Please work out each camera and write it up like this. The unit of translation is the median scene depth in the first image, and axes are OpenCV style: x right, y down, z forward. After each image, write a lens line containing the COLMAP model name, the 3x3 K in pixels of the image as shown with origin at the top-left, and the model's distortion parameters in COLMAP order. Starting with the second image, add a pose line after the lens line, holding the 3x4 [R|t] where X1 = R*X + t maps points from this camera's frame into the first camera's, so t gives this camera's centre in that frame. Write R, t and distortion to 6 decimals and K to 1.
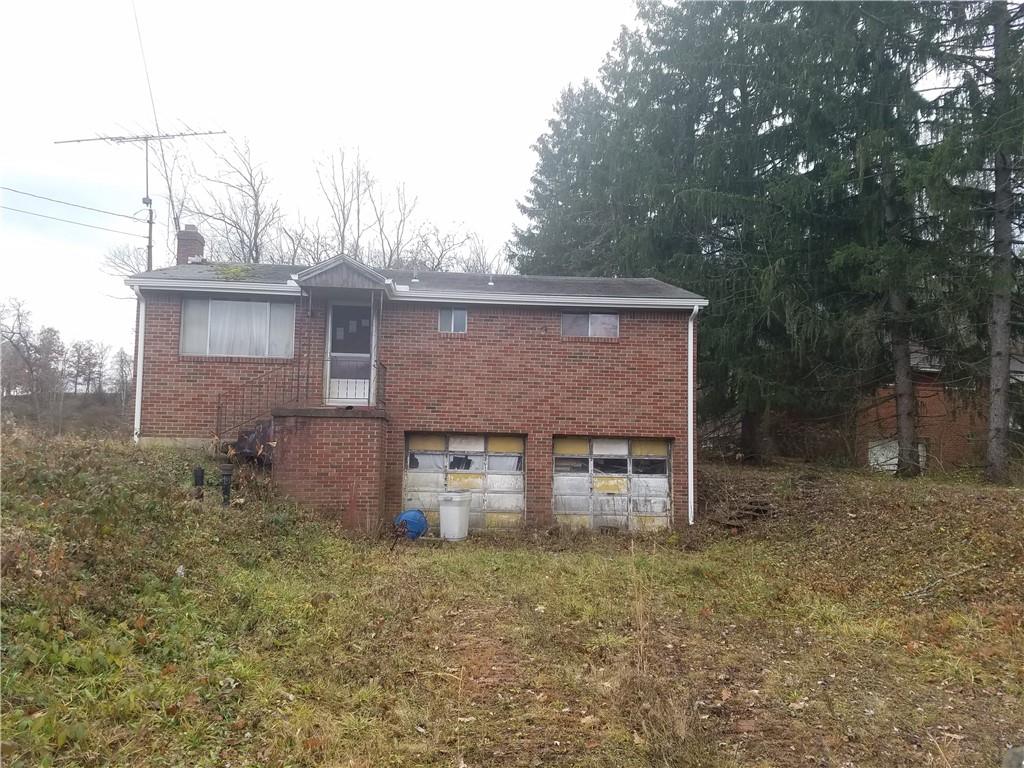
lens RADIAL K [[767.0, 0, 522.7], [0, 767.0, 392.9], [0, 0, 1]] dist [0.090508, -0.007484]
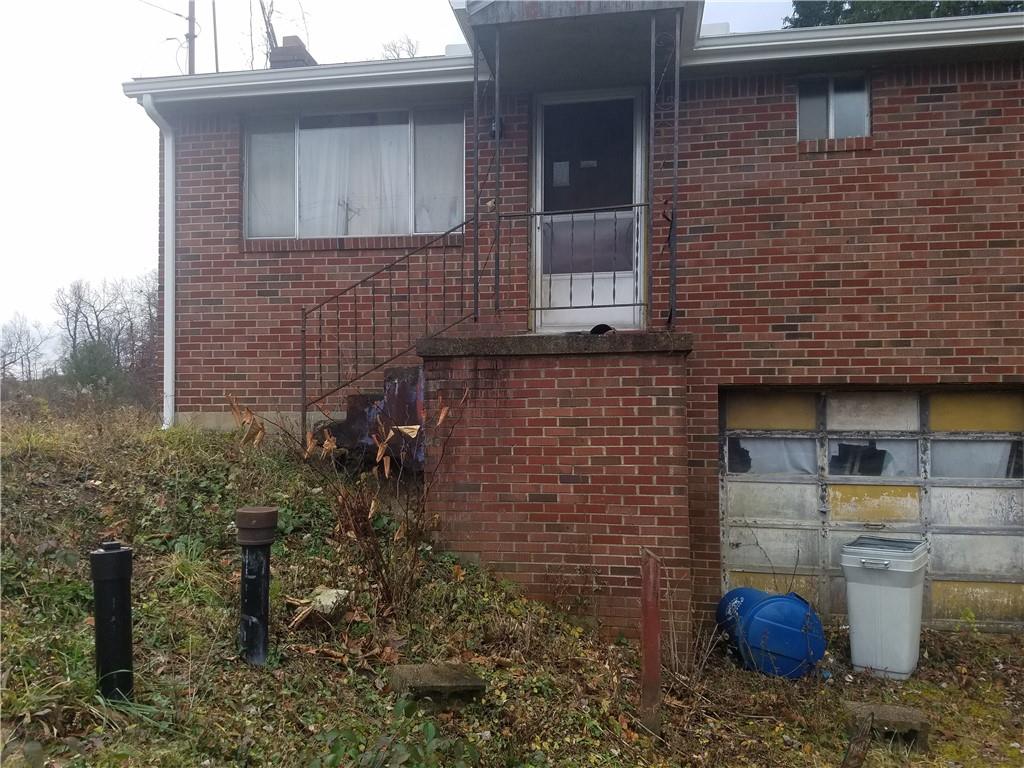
lens RADIAL K [[767.0, 0, 513.1], [0, 767.0, 385.4], [0, 0, 1]] dist [0.090508, -0.007484]
pose [[0.968225, -0.029533, -0.248331, -0.158012], [0.040188, 0.998471, 0.037948, 0.028656], [0.246831, -0.046722, 0.967932, 0.559806]]
